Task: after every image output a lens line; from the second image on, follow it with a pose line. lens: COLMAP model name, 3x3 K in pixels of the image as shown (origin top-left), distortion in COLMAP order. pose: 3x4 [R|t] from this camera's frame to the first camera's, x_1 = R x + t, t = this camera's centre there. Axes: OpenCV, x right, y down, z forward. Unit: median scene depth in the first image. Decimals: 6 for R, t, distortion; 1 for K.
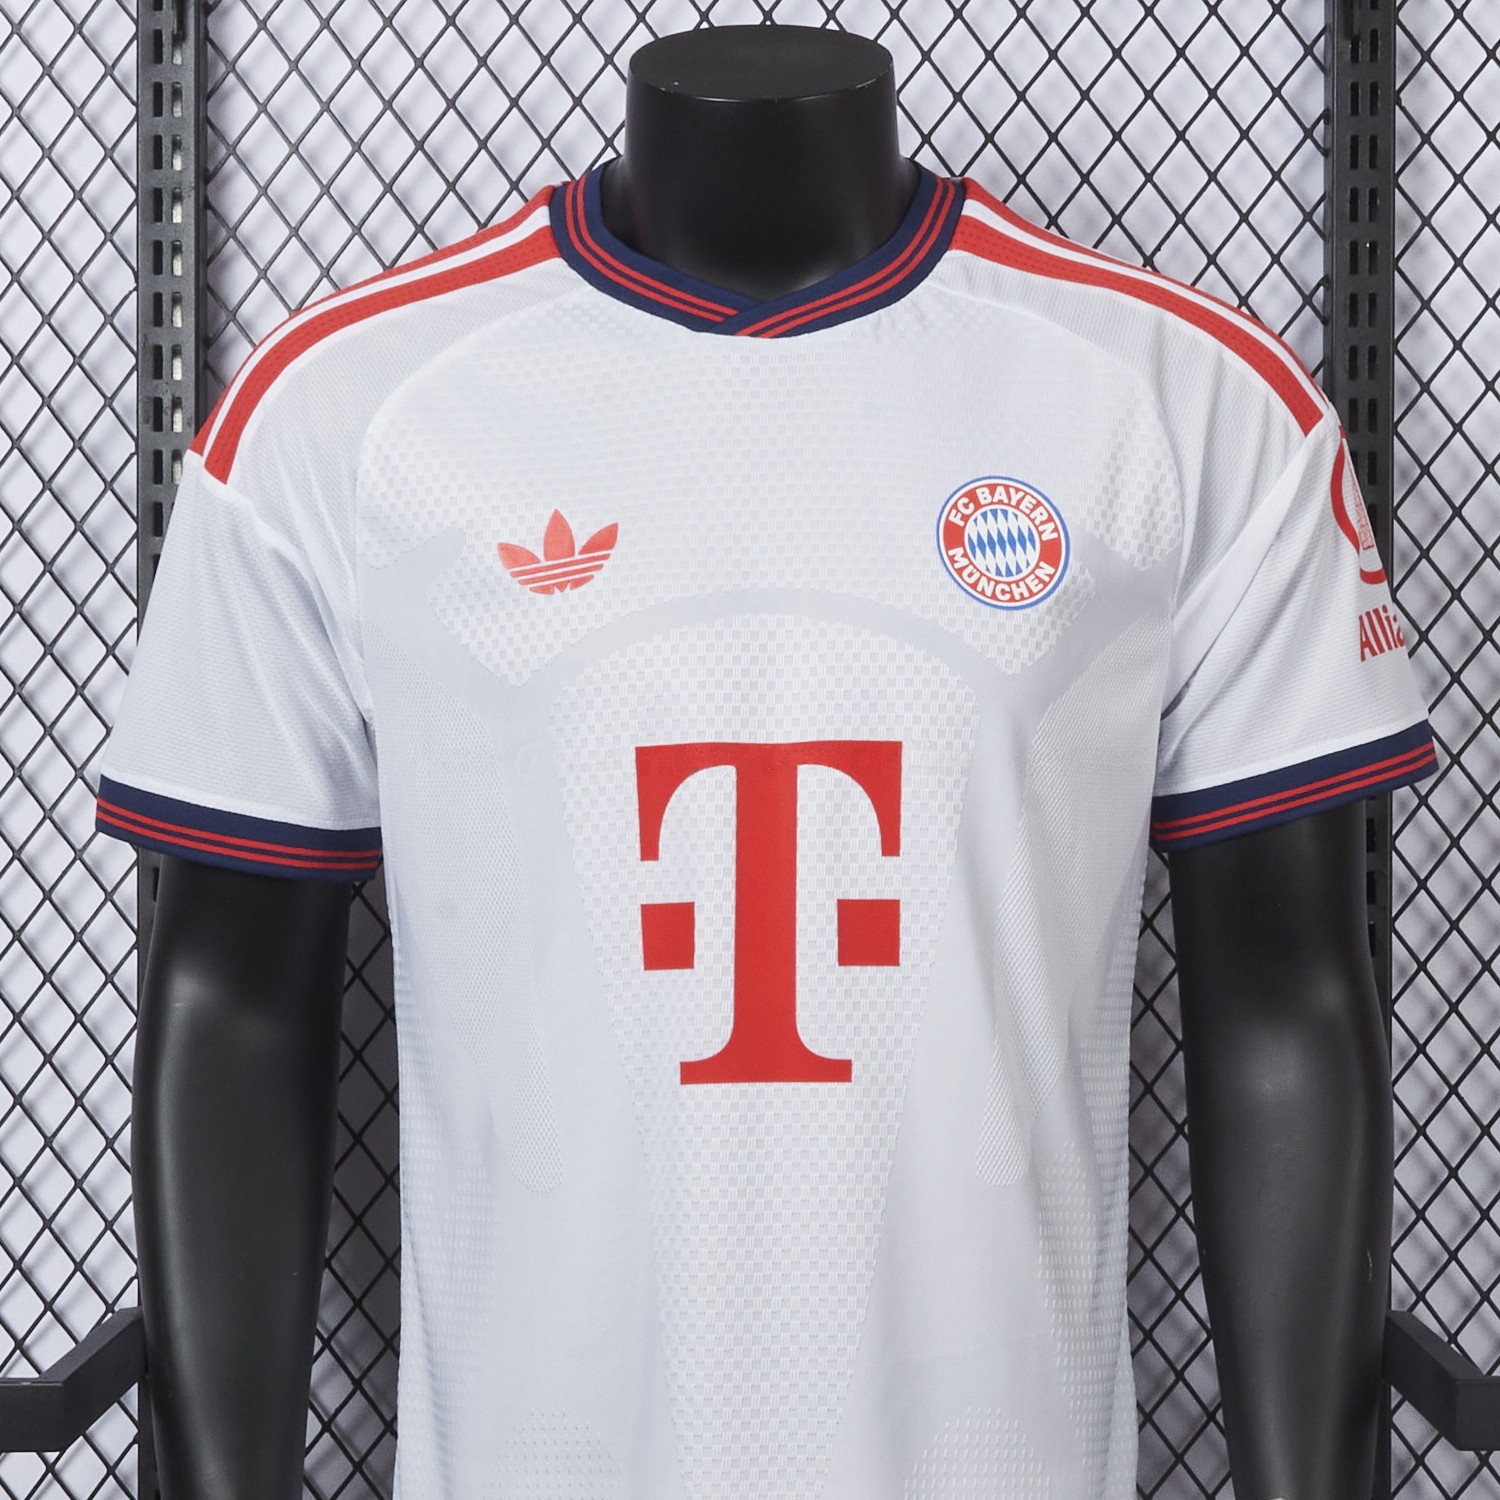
lens RADIAL K [[2362.7, 0, 756.5], [0, 2362.7, 745.9], [0, 0, 1]] dist [-0.081965, 0.000000]
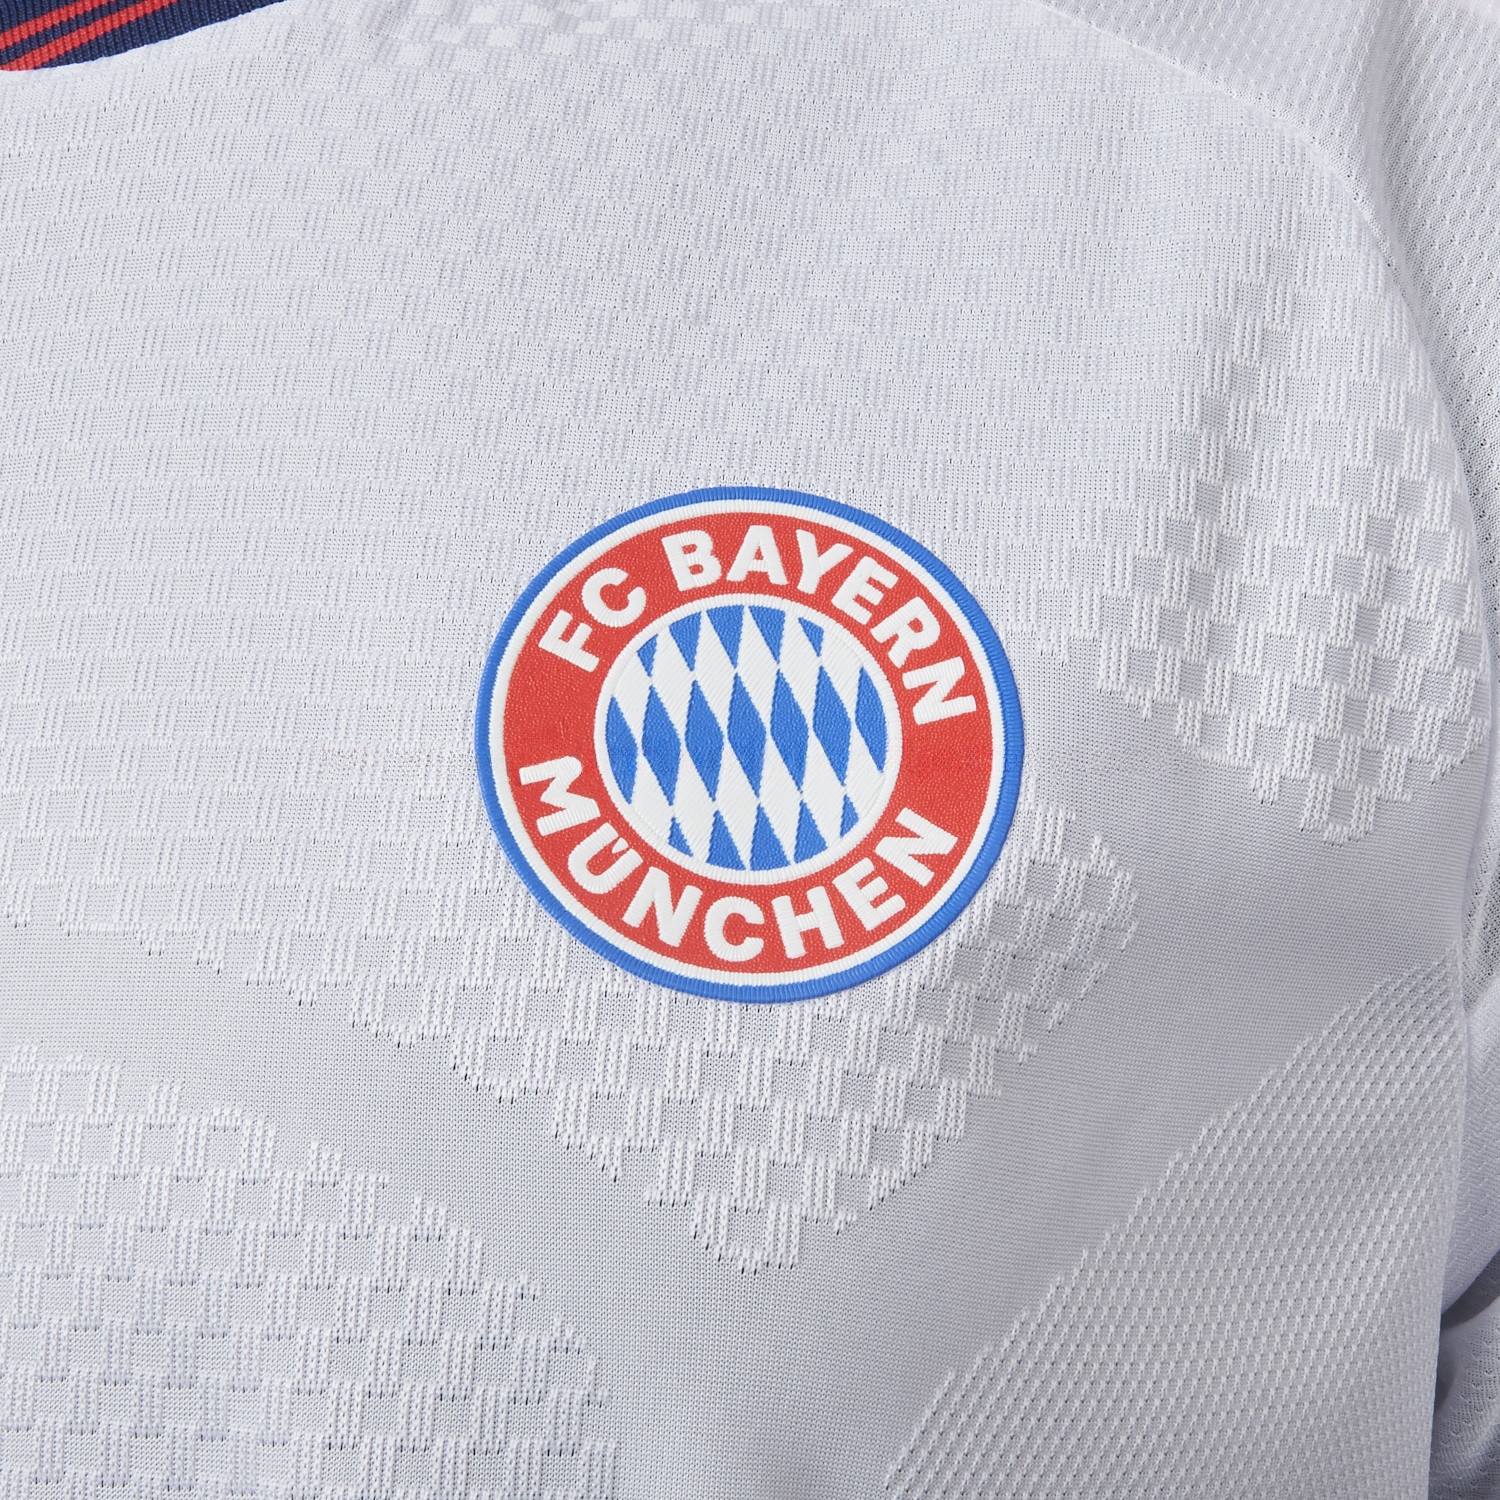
lens RADIAL K [[2362.7, 0, 744.8], [0, 2362.7, 752.0], [0, 0, 1]] dist [-0.081965, 0.000000]
pose [[0.983286, -0.007846, -0.181900, 0.149626], [-0.010471, 0.994981, -0.099519, -0.058128], [0.181767, 0.099761, 0.978268, 0.741418]]
